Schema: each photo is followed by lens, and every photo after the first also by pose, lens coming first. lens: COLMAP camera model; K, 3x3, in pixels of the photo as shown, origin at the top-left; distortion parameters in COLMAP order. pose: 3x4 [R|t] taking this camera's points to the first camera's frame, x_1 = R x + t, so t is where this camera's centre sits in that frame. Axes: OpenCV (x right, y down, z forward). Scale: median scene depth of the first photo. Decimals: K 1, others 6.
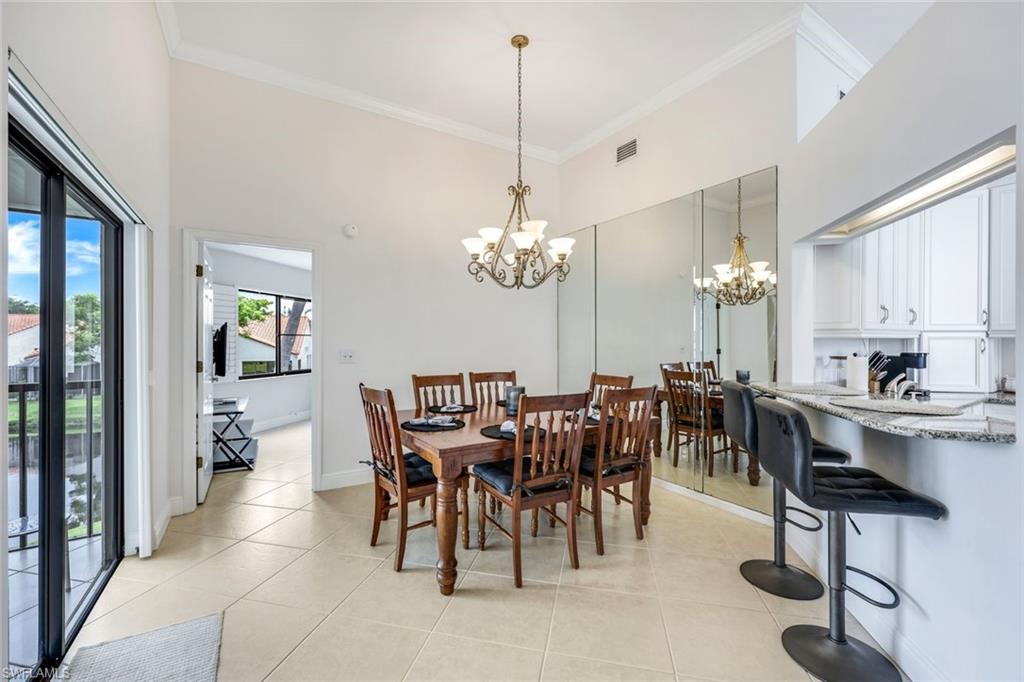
lens RADIAL K [[418.2, 0, 508.5], [0, 418.2, 343.6], [0, 0, 1]] dist [-0.000925, -0.000227]
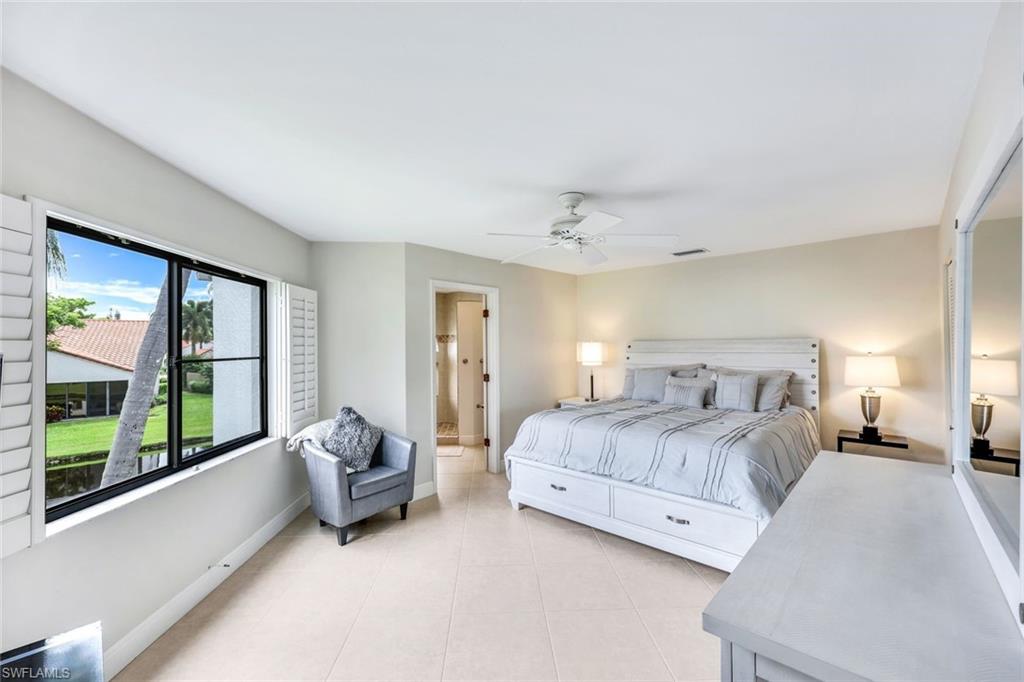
lens RADIAL K [[418.2, 0, 508.5], [0, 418.2, 343.6], [0, 0, 1]] dist [-0.000925, -0.000227]
pose [[0.963134, -0.002731, 0.269009, -0.073123], [0.007970, 0.999799, -0.018385, -0.005919], [-0.268905, 0.019851, 0.962962, 0.111915]]
